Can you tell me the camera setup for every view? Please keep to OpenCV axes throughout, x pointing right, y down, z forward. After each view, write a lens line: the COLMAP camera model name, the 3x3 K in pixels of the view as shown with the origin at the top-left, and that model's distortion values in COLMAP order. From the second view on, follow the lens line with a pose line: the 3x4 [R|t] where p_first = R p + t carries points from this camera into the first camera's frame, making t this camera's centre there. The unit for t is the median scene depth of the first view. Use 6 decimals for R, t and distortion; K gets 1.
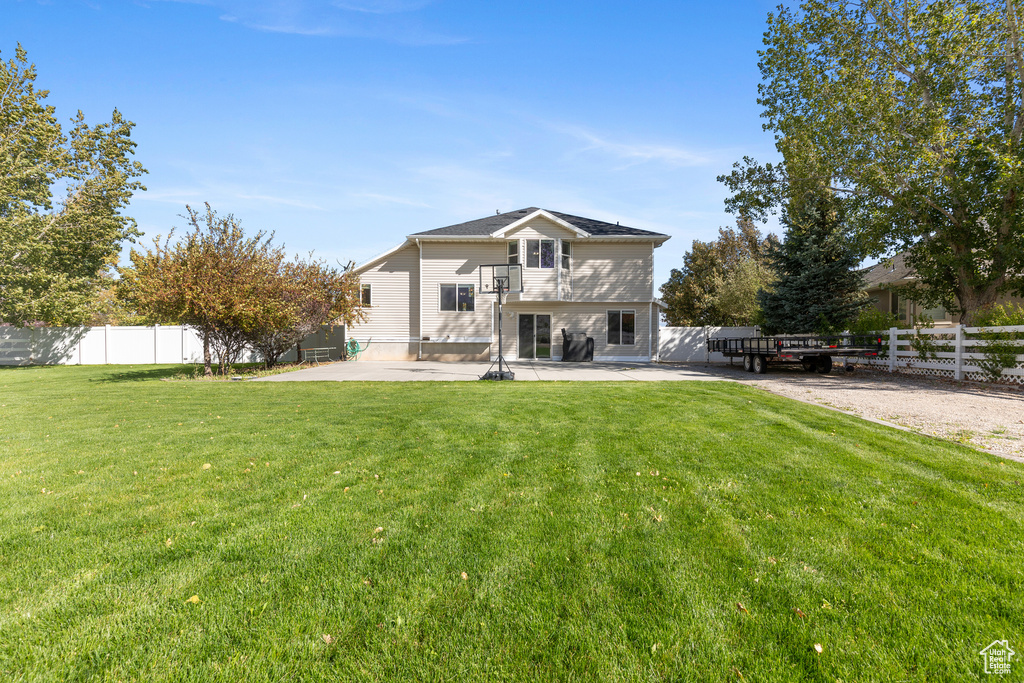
lens RADIAL K [[447.5, 0, 512.0], [0, 447.5, 341.5], [0, 0, 1]] dist [-0.010102, -0.000120]
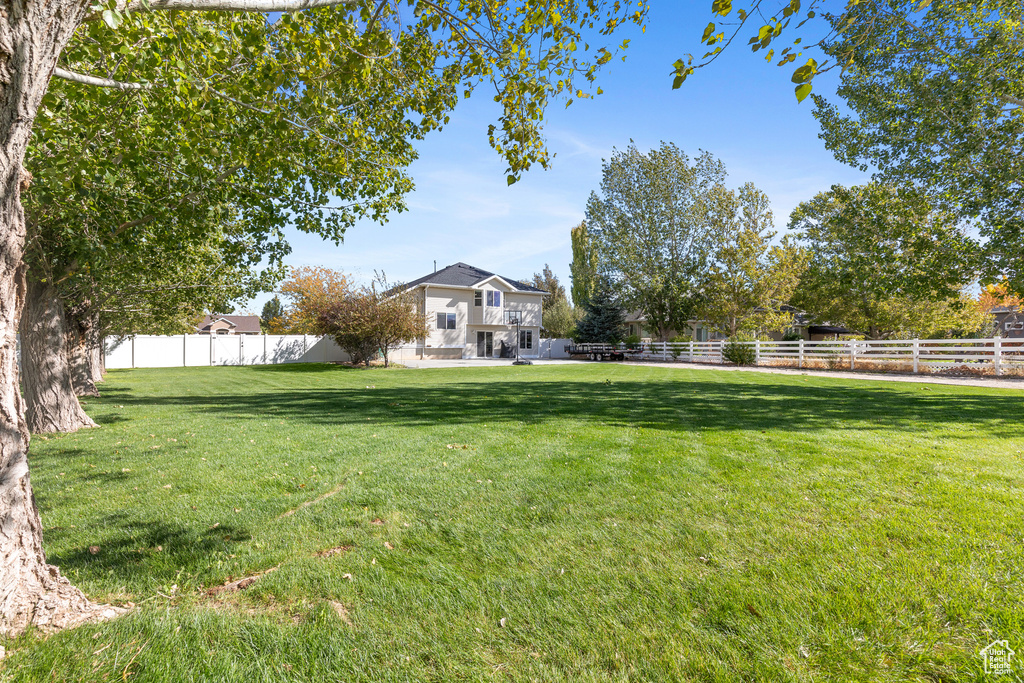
lens RADIAL K [[457.1, 0, 512.0], [0, 457.1, 341.5], [0, 0, 1]] dist [0.009176, -0.000295]
pose [[0.842377, 0.004292, 0.538871, -0.841028], [0.000737, 0.999958, -0.009118, -0.005722], [-0.538887, 0.008078, 0.842339, -0.574697]]
